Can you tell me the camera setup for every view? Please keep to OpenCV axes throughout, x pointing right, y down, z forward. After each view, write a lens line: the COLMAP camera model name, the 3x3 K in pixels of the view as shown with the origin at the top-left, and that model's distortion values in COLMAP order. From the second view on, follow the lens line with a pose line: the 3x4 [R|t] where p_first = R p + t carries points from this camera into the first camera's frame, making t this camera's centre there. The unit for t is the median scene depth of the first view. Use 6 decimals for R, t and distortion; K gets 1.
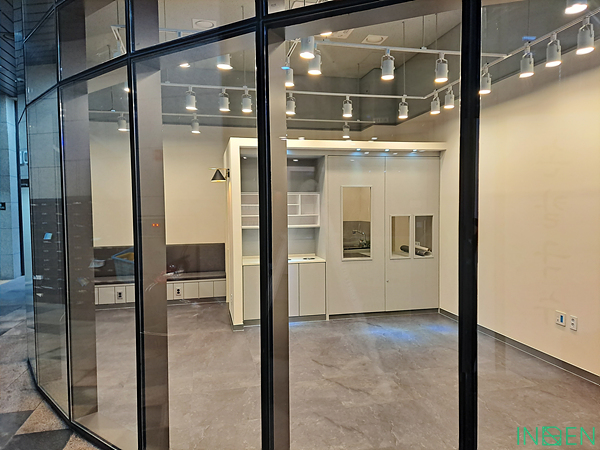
lens RADIAL K [[433.1, 0, 299.5], [0, 433.1, 226.6], [0, 0, 1]] dist [0.012759, -0.006655]
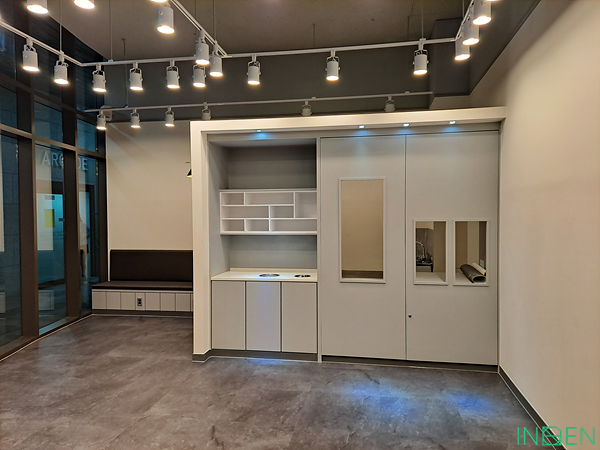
lens RADIAL K [[433.1, 0, 301.4], [0, 433.1, 223.4], [0, 0, 1]] dist [0.012759, -0.006655]
pose [[0.922608, 0.015054, -0.385444, 0.332446], [-0.023334, 0.999586, -0.016814, -0.005545], [0.385032, 0.024507, 0.922578, 0.321688]]
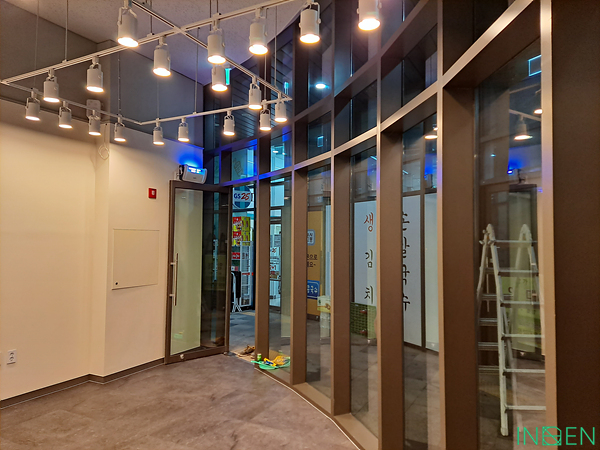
lens RADIAL K [[433.1, 0, 300.8], [0, 433.1, 224.1], [0, 0, 1]] dist [0.012759, -0.006655]
pose [[-0.761108, 0.030482, 0.647909, -0.456303], [0.033363, 0.999413, -0.007827, -0.054602], [-0.647767, 0.015659, -0.761678, 1.007337]]
